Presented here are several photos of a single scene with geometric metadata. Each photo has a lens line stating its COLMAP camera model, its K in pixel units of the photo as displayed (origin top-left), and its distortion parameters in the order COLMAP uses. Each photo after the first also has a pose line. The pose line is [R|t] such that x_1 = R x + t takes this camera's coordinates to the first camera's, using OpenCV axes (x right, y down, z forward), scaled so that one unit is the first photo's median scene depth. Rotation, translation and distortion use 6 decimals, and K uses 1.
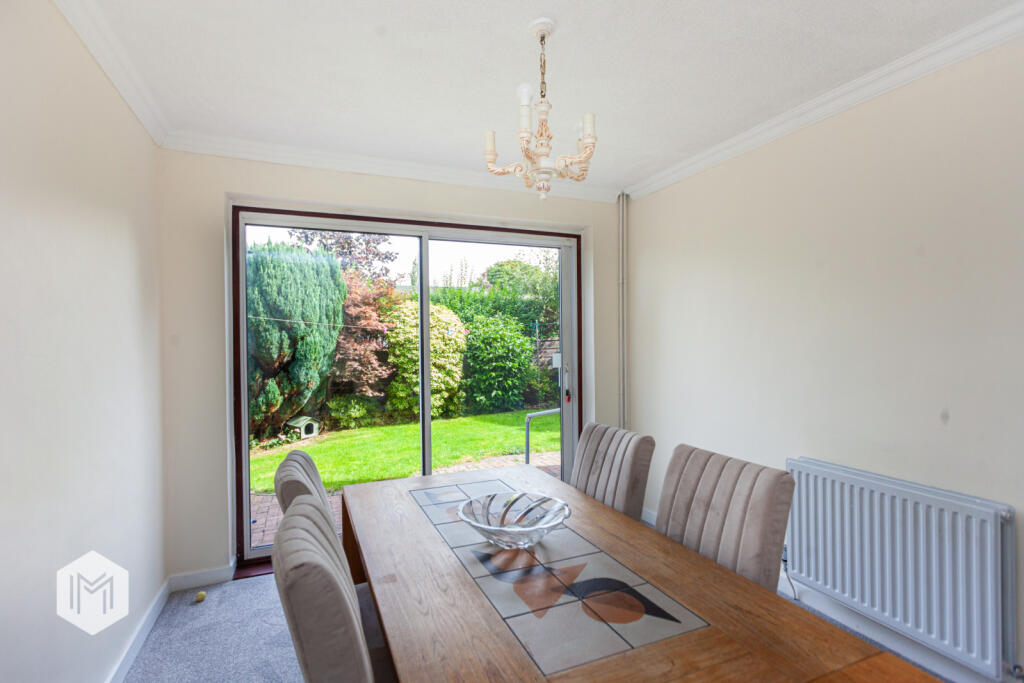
lens RADIAL K [[485.6, 0, 508.5], [0, 485.6, 341.4], [0, 0, 1]] dist [0.004098, 0.000250]
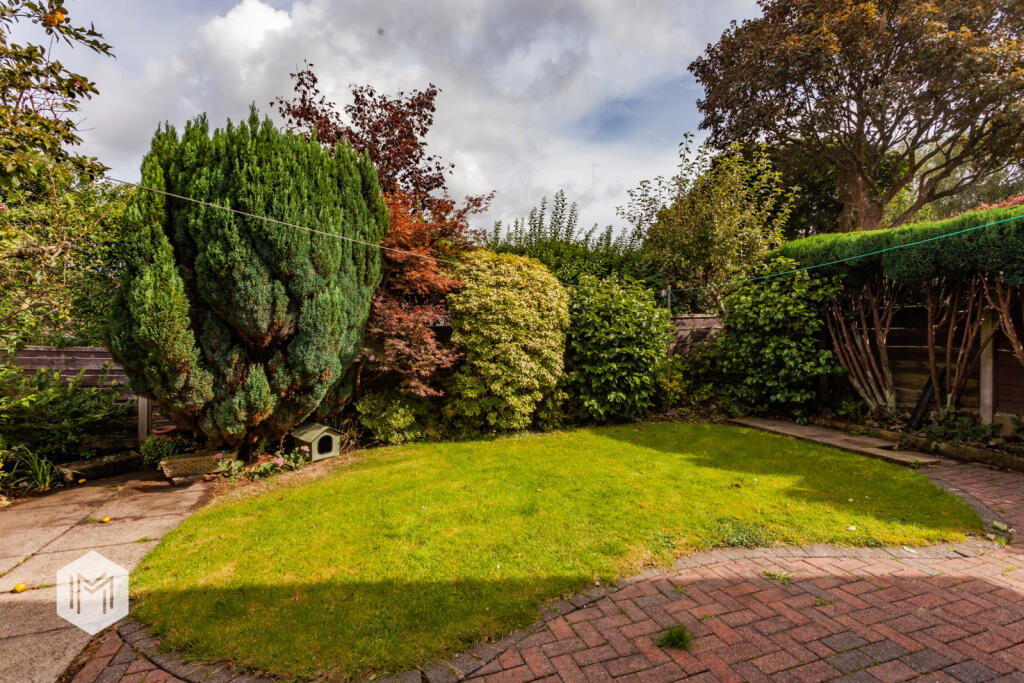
lens RADIAL K [[485.6, 0, 514.9], [0, 485.6, 341.8], [0, 0, 1]] dist [0.004098, 0.000250]
pose [[0.997536, 0.028870, -0.063948, -0.129598], [-0.026922, 0.999153, 0.031125, 0.021223], [0.064792, -0.029327, 0.997468, 0.392091]]
